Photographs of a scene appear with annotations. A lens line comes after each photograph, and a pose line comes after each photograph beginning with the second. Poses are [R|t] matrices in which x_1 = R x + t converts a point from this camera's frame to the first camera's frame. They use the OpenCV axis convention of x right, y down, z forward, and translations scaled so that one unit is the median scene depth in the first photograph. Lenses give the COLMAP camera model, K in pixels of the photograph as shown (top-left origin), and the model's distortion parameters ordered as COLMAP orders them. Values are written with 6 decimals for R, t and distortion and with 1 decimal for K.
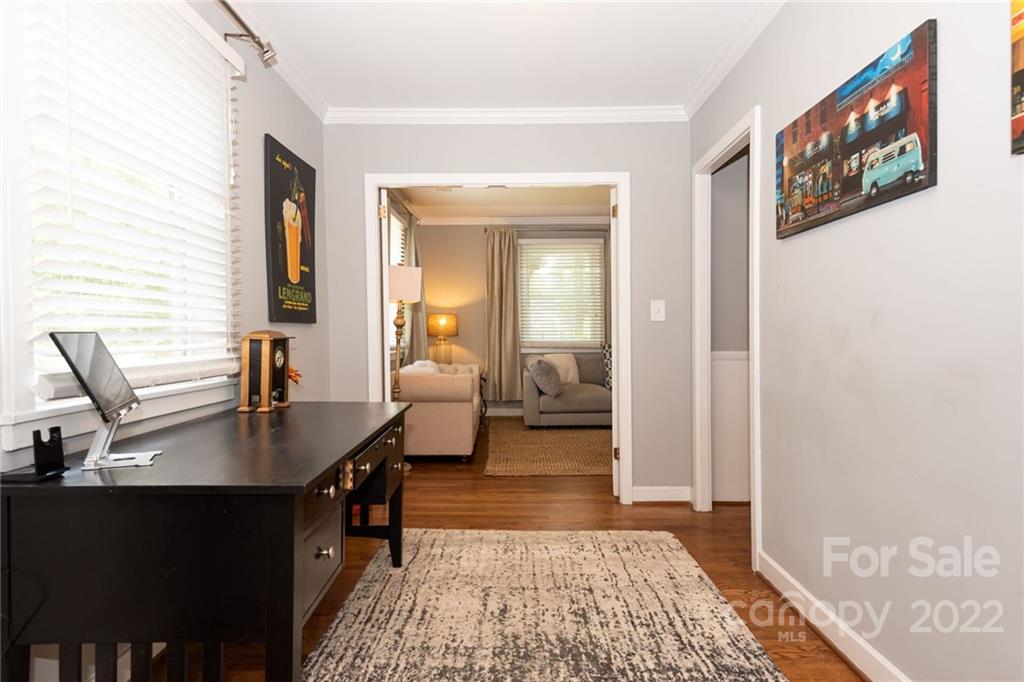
lens RADIAL K [[571.3, 0, 514.1], [0, 571.3, 338.4], [0, 0, 1]] dist [0.033575, -0.015338]
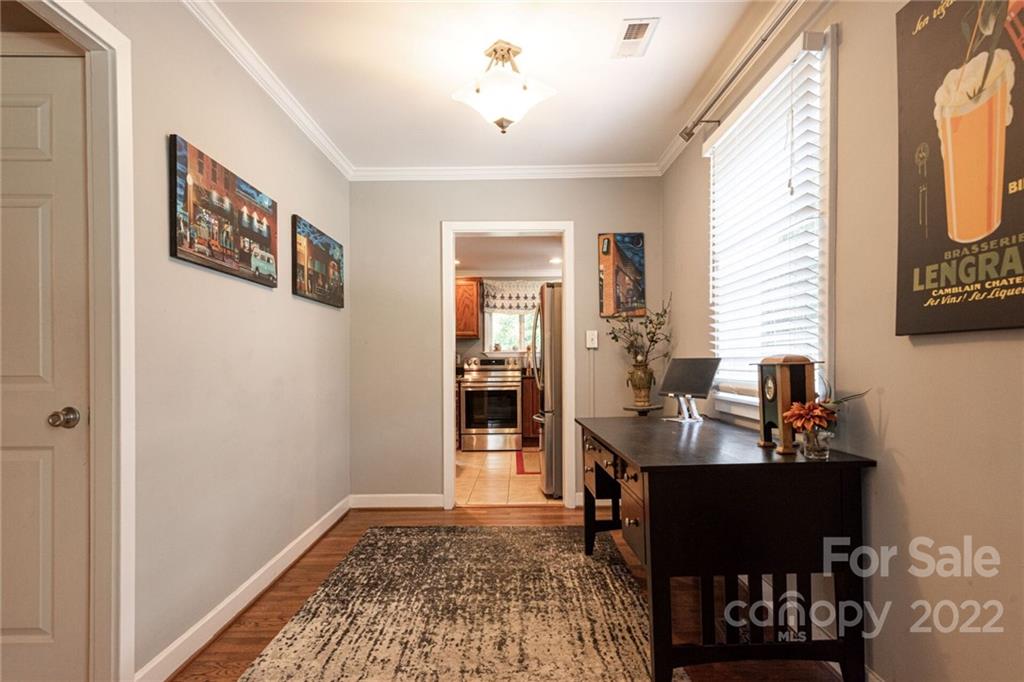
lens RADIAL K [[571.3, 0, 502.8], [0, 571.3, 350.0], [0, 0, 1]] dist [0.033575, -0.015338]
pose [[-0.999833, 0.013693, 0.012083, -0.040467], [0.013573, 0.999858, -0.009956, -0.019041], [-0.012217, -0.009790, -0.999877, 2.066725]]
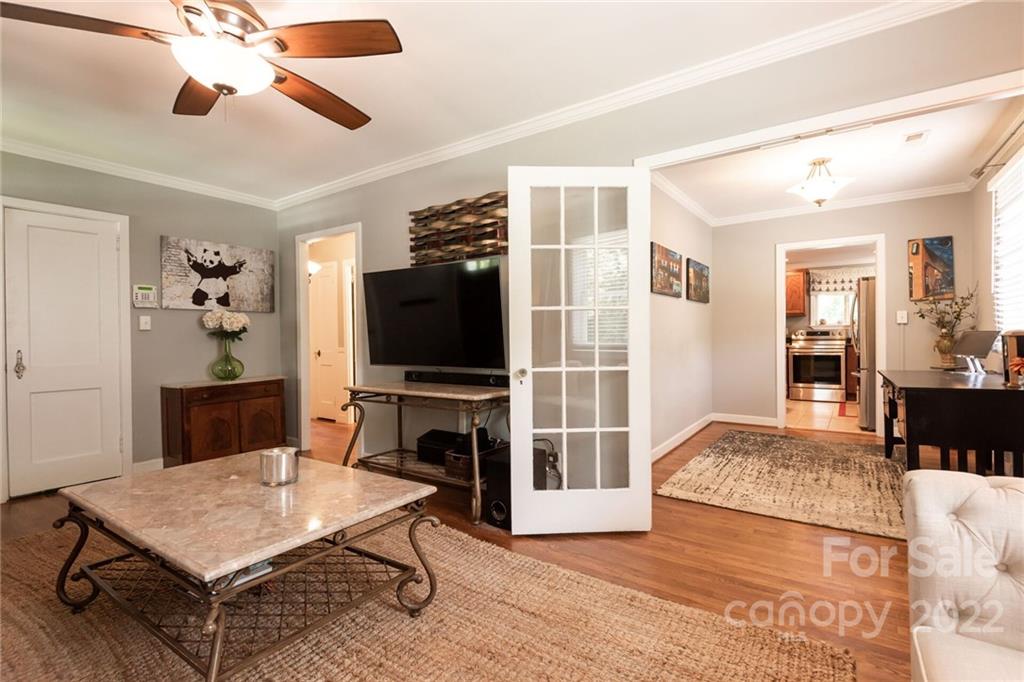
lens RADIAL K [[452.7, 0, 500.5], [0, 452.7, 341.1], [0, 0, 1]] dist [0.005104, -0.007584]
pose [[-0.796270, 0.010913, 0.604843, -0.099860], [0.025108, 0.999572, 0.015019, -0.036489], [-0.604420, 0.027146, -0.796203, 2.925476]]
